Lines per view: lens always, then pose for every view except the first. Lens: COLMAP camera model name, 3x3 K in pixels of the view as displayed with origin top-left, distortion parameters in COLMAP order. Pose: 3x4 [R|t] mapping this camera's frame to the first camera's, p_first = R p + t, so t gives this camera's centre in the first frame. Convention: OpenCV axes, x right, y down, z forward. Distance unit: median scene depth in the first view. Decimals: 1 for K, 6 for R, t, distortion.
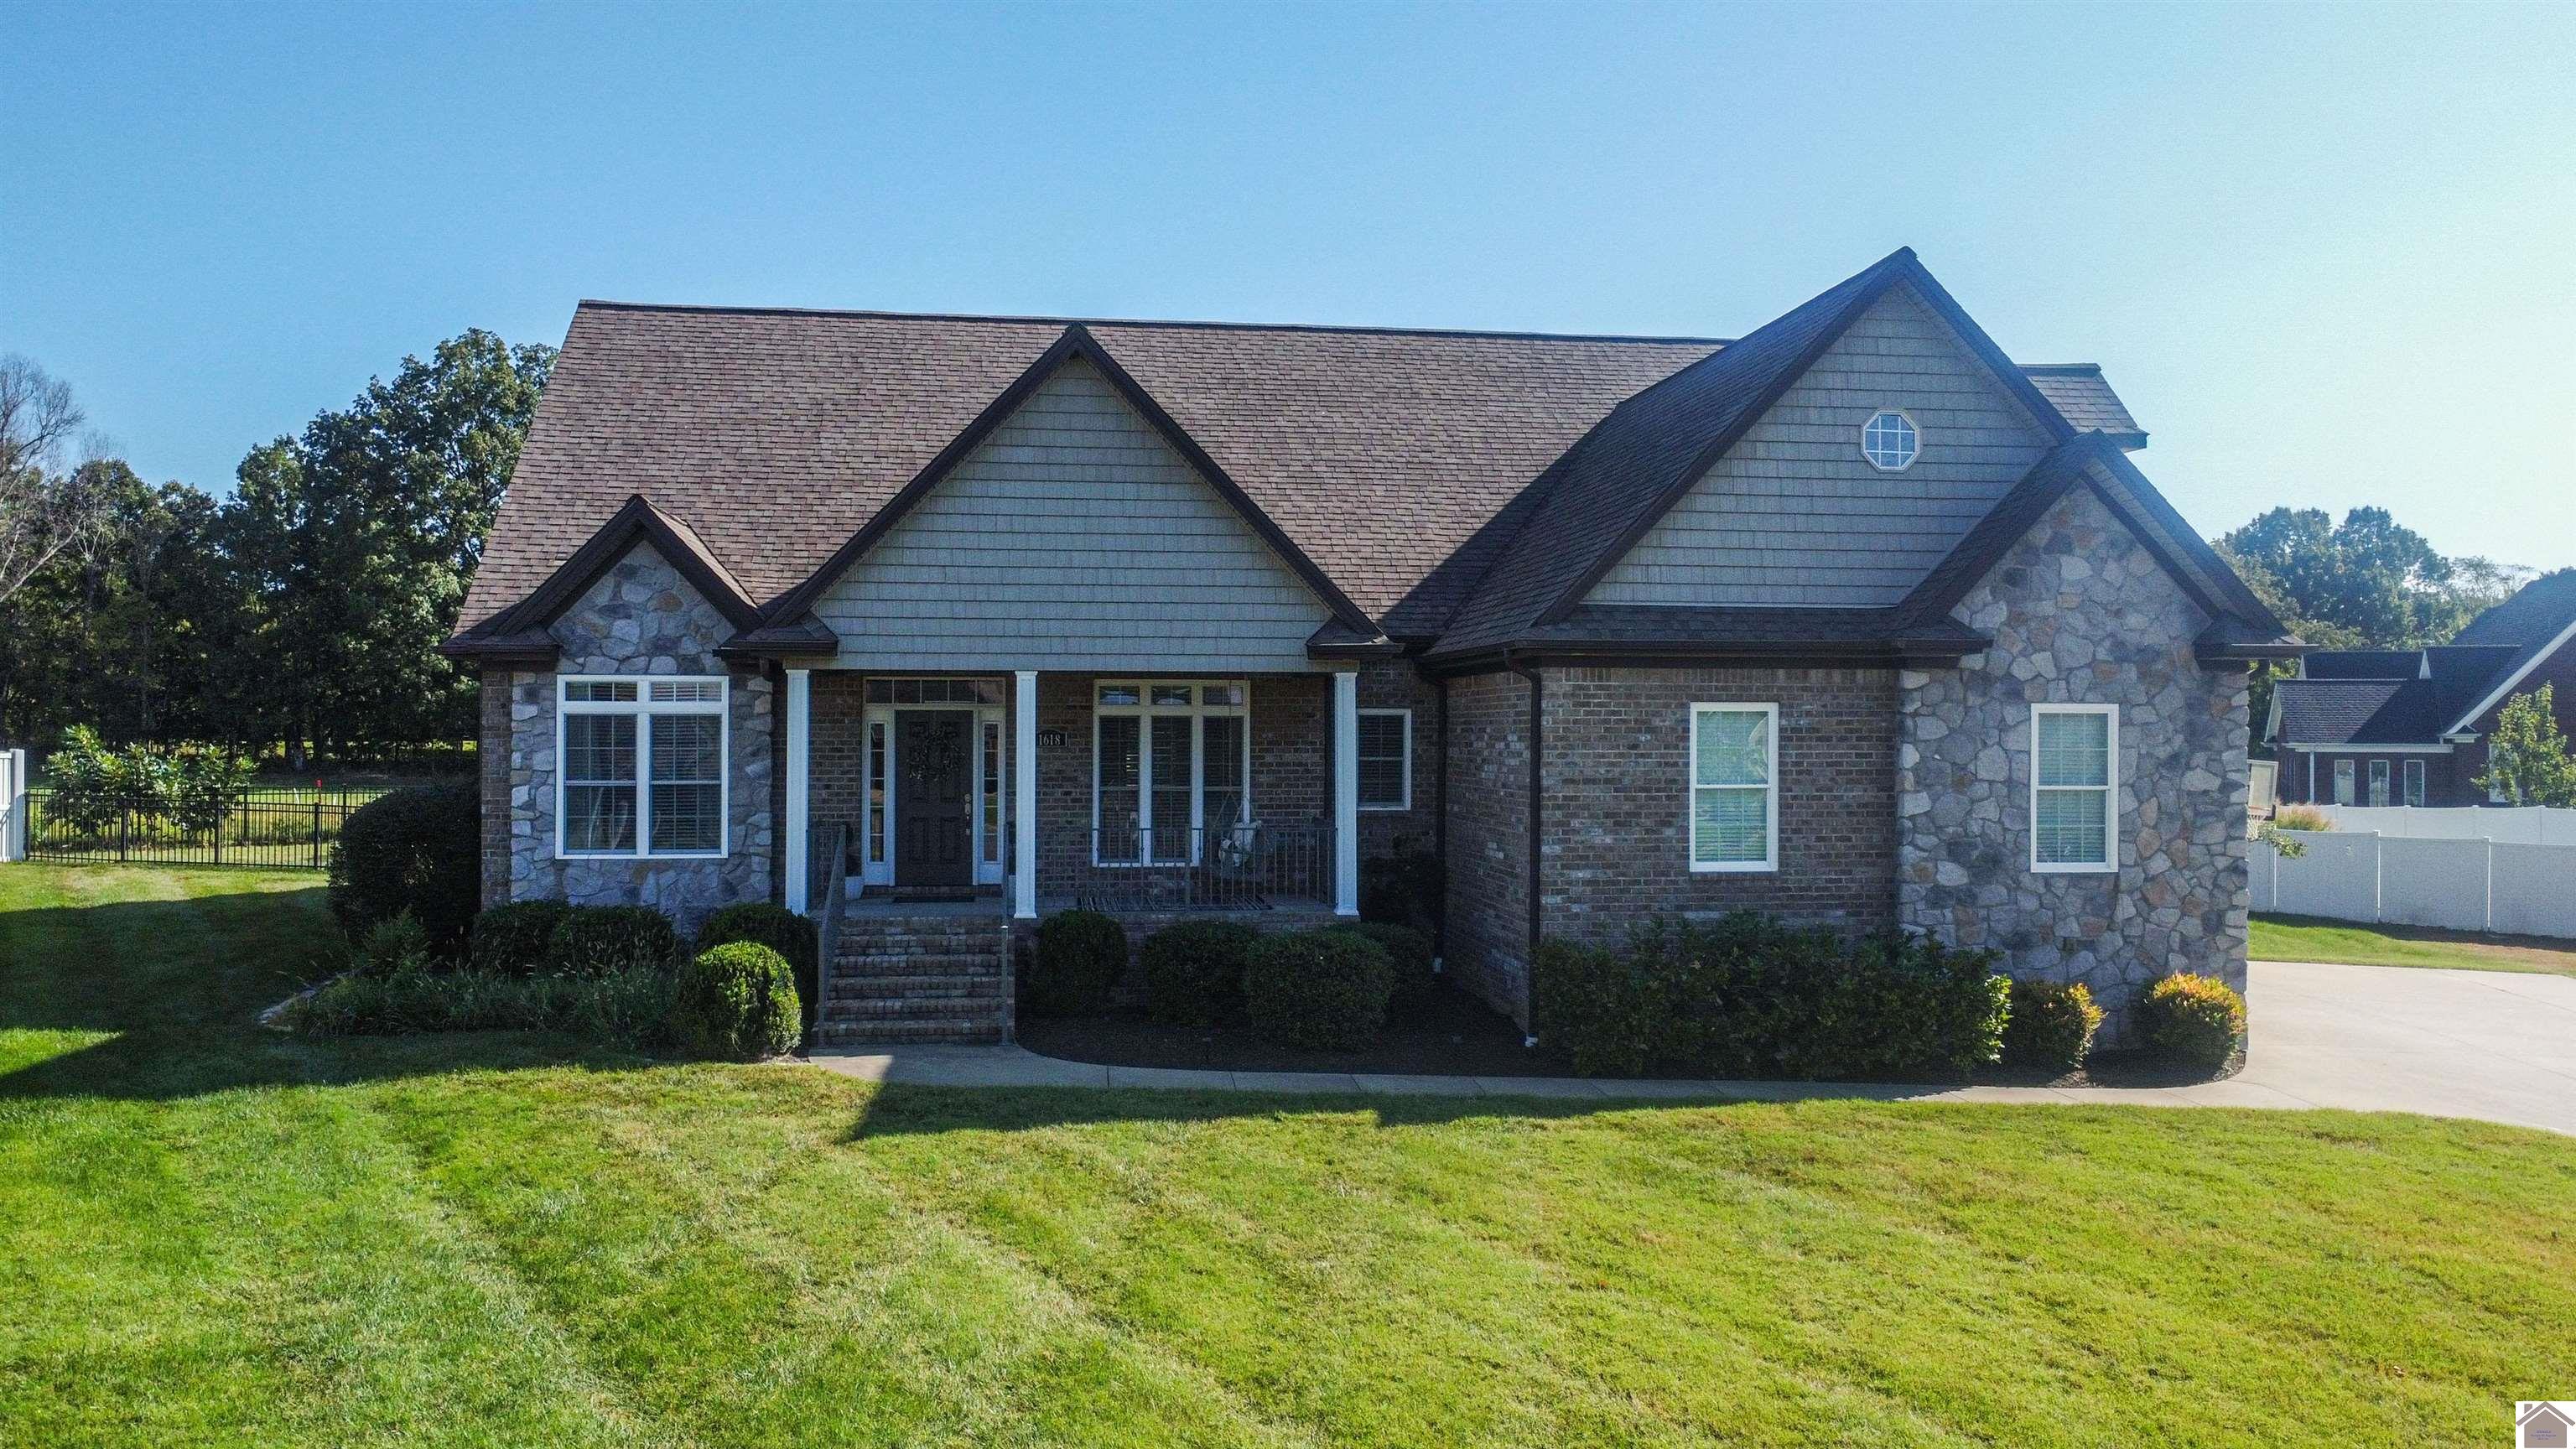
lens RADIAL K [[1944.1, 0, 1298.3], [0, 1944.1, 709.8], [0, 0, 1]] dist [0.001318, 0.002331]
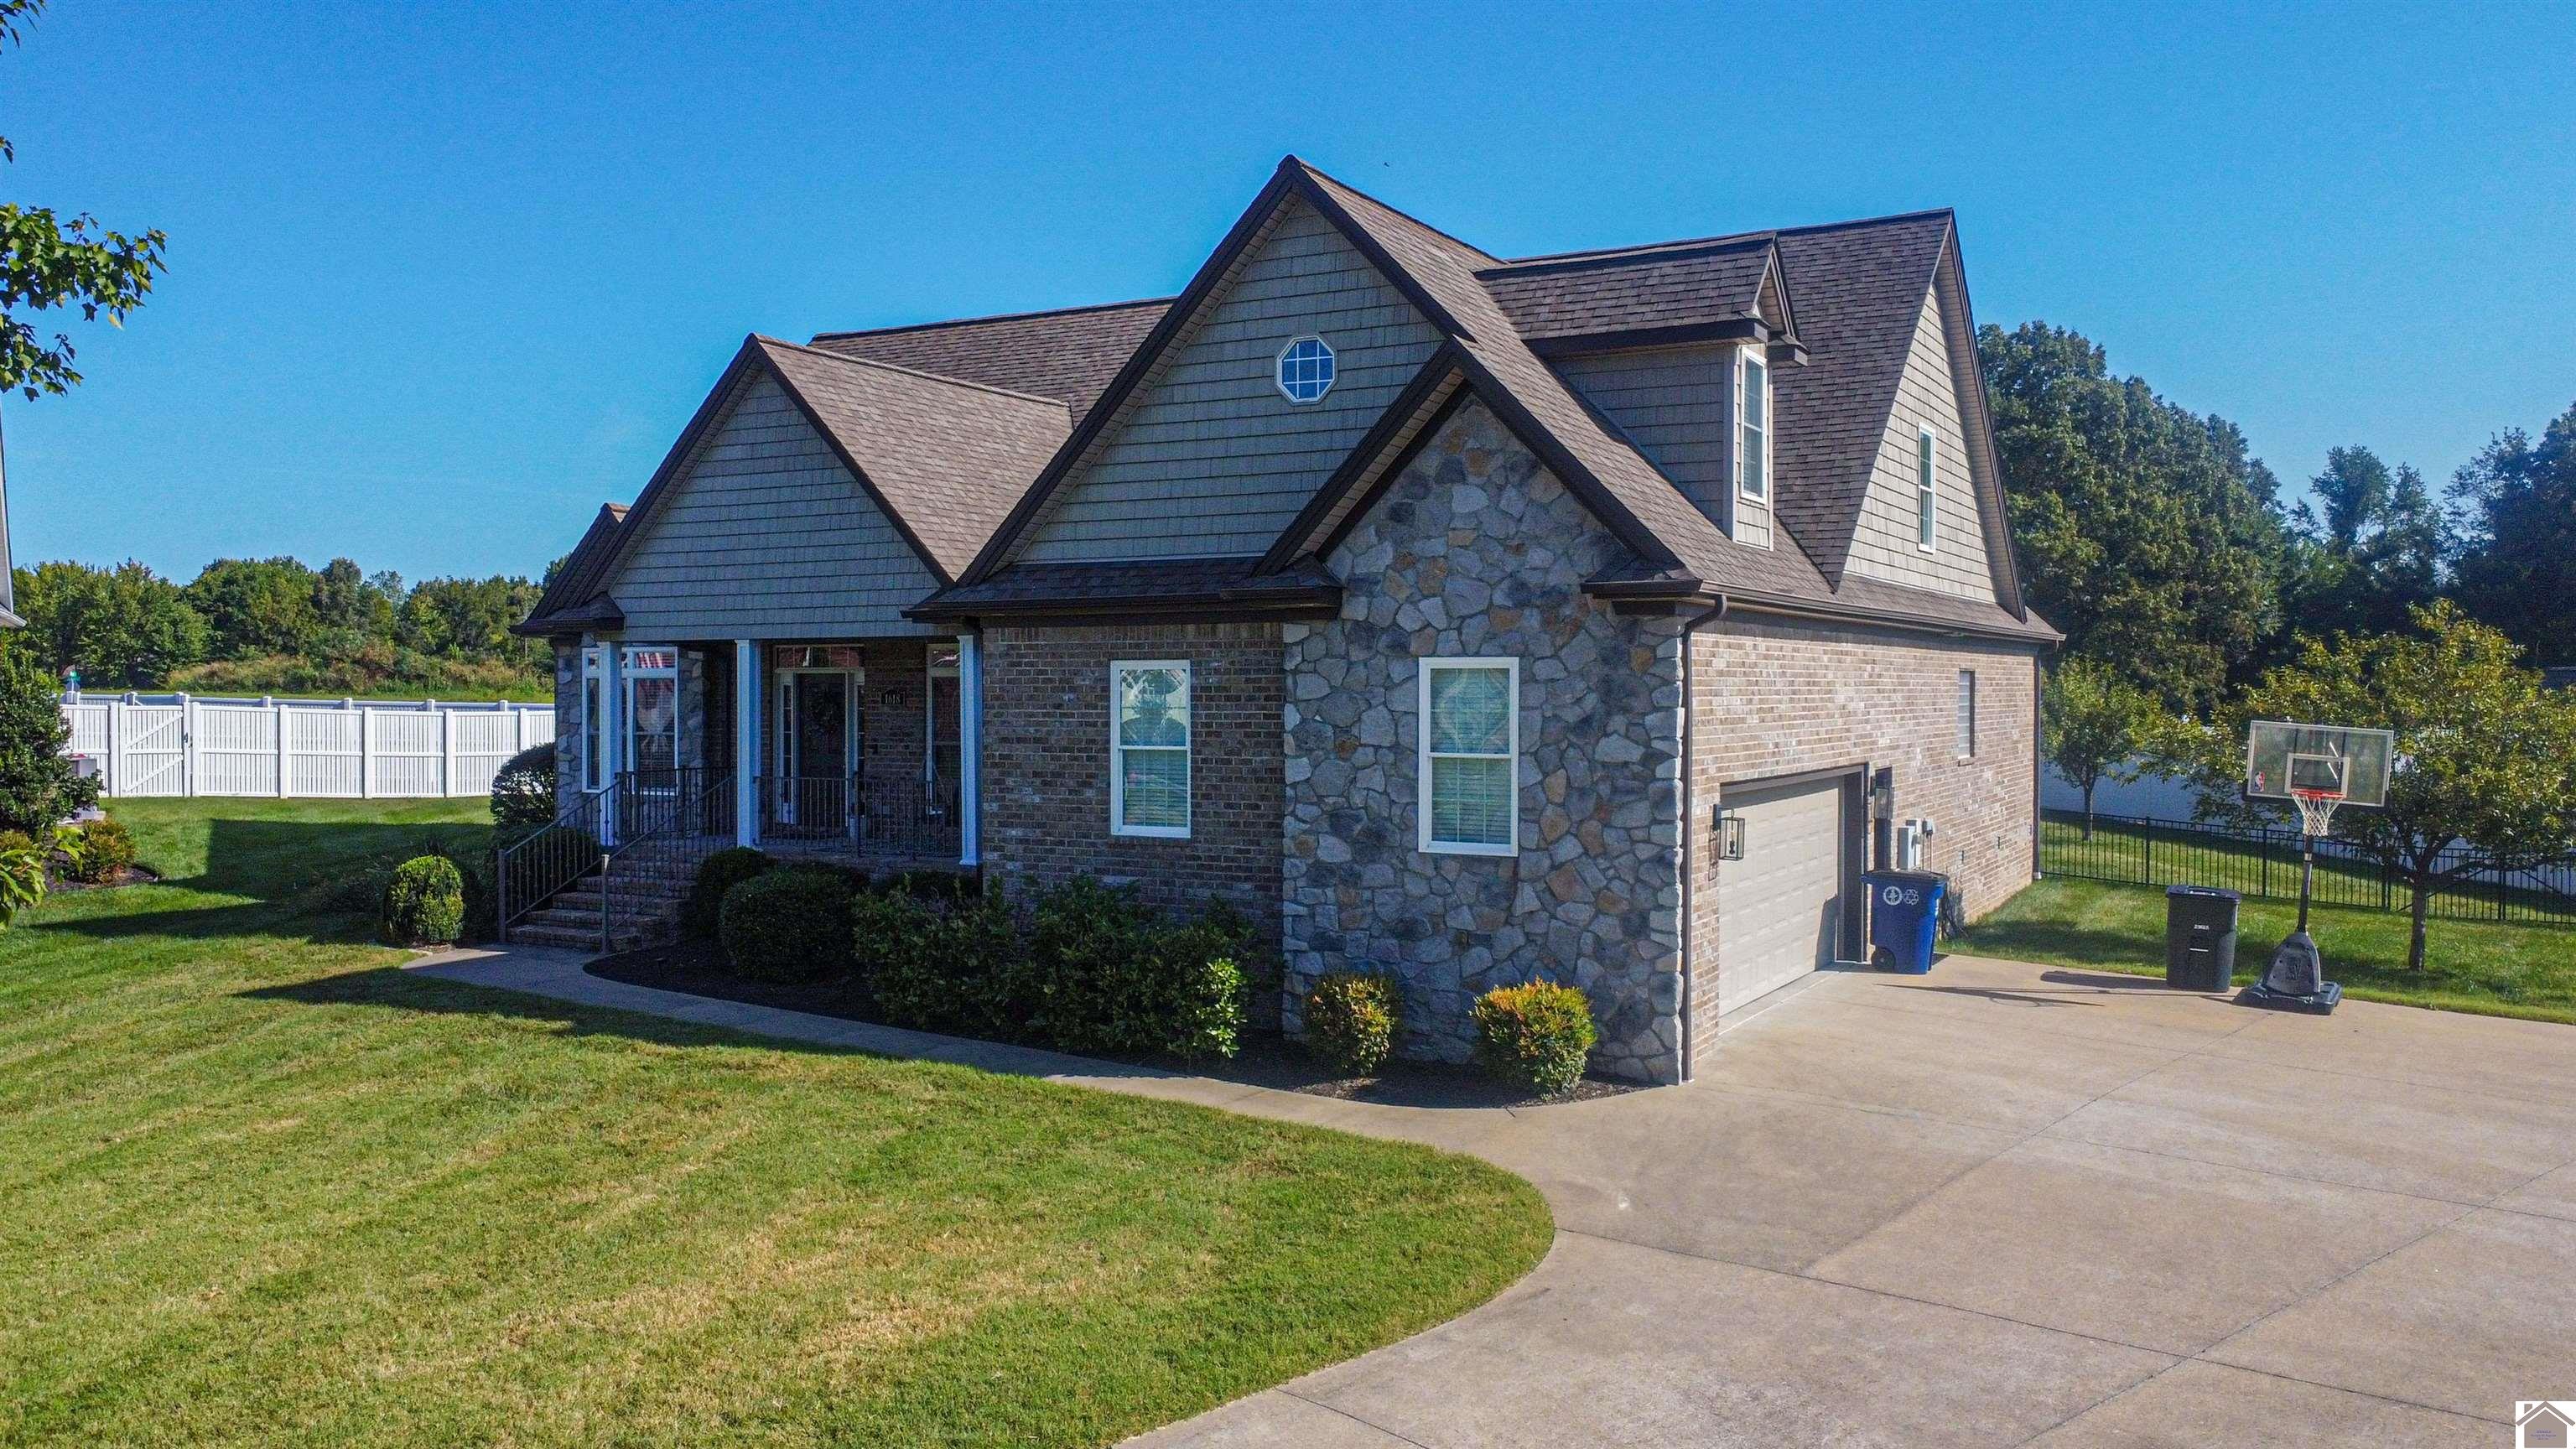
lens RADIAL K [[1944.1, 0, 1298.3], [0, 1944.1, 709.8], [0, 0, 1]] dist [0.001318, 0.002331]
pose [[0.814154, 0.004007, -0.580636, 0.830353], [0.006963, 0.999837, 0.016664, 0.005074], [0.580608, -0.017610, 0.813993, 0.258845]]
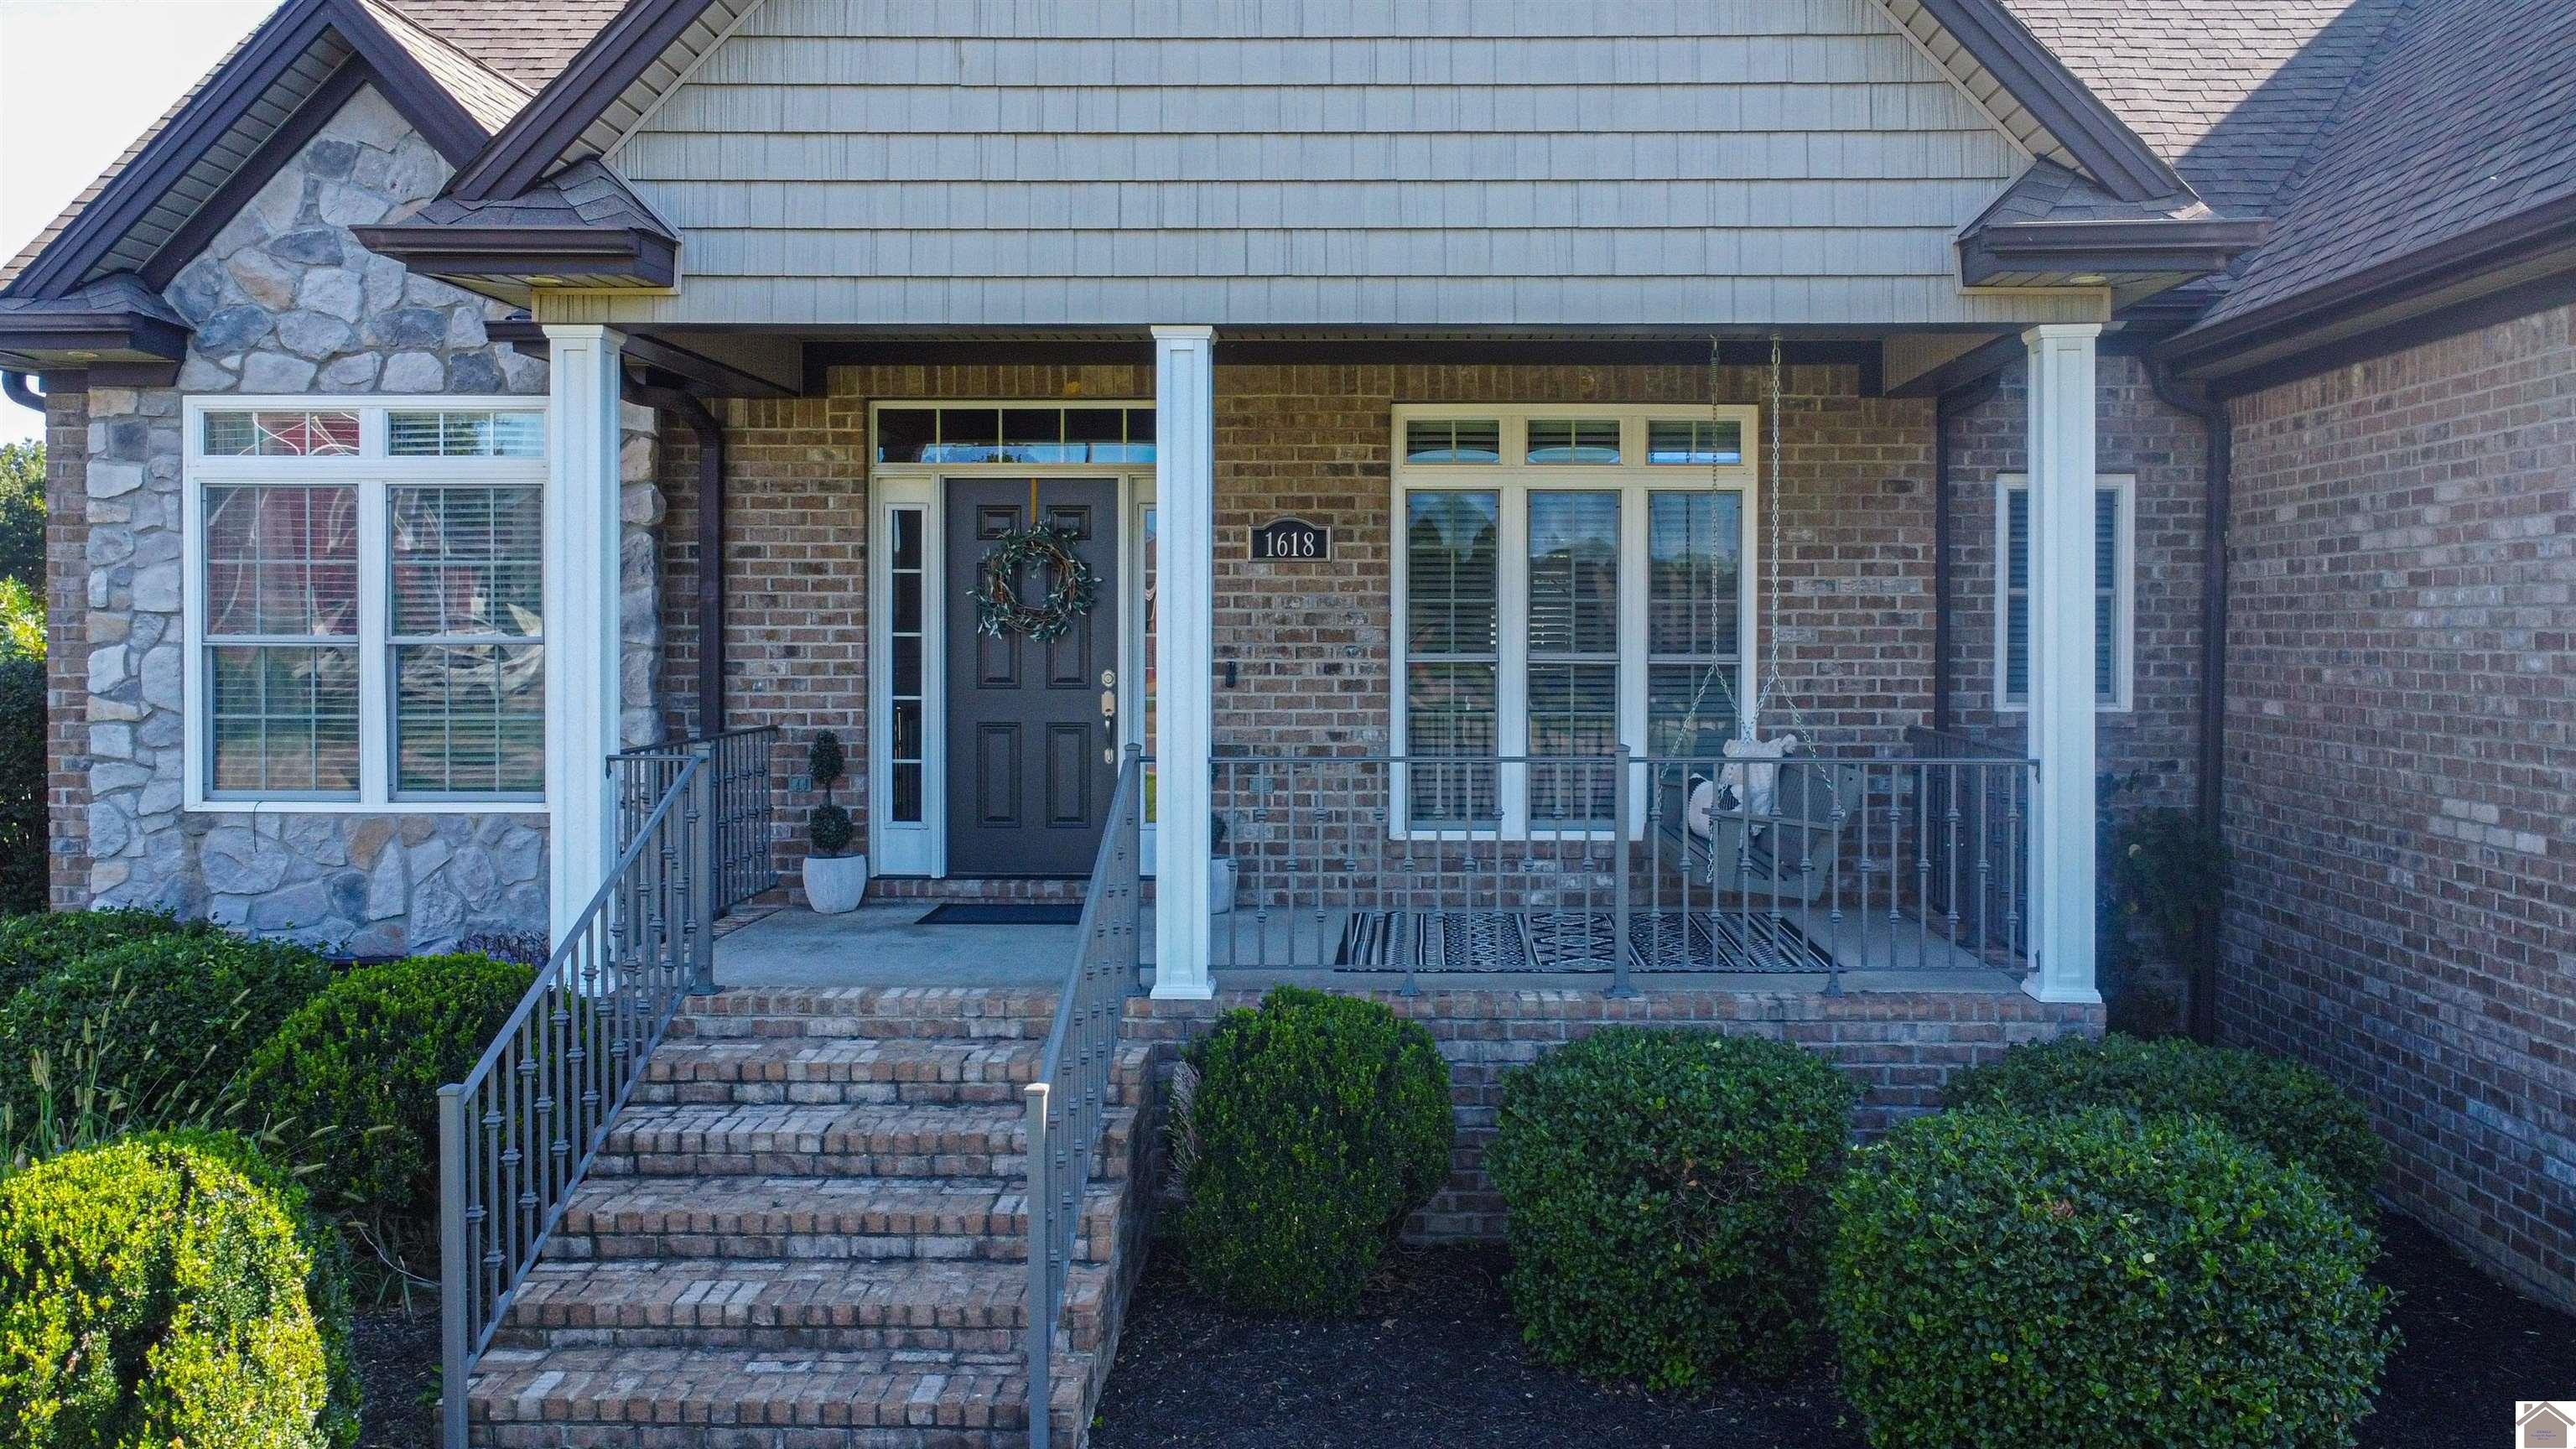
lens RADIAL K [[1962.2, 0, 1427.3], [0, 1962.2, 635.0], [0, 0, 1]] dist [-0.000680, 0.000244]
pose [[0.991406, 0.000345, -0.130818, -0.047399], [0.001337, 0.999918, 0.012770, 0.034758], [0.130811, -0.012835, 0.991324, 0.662664]]
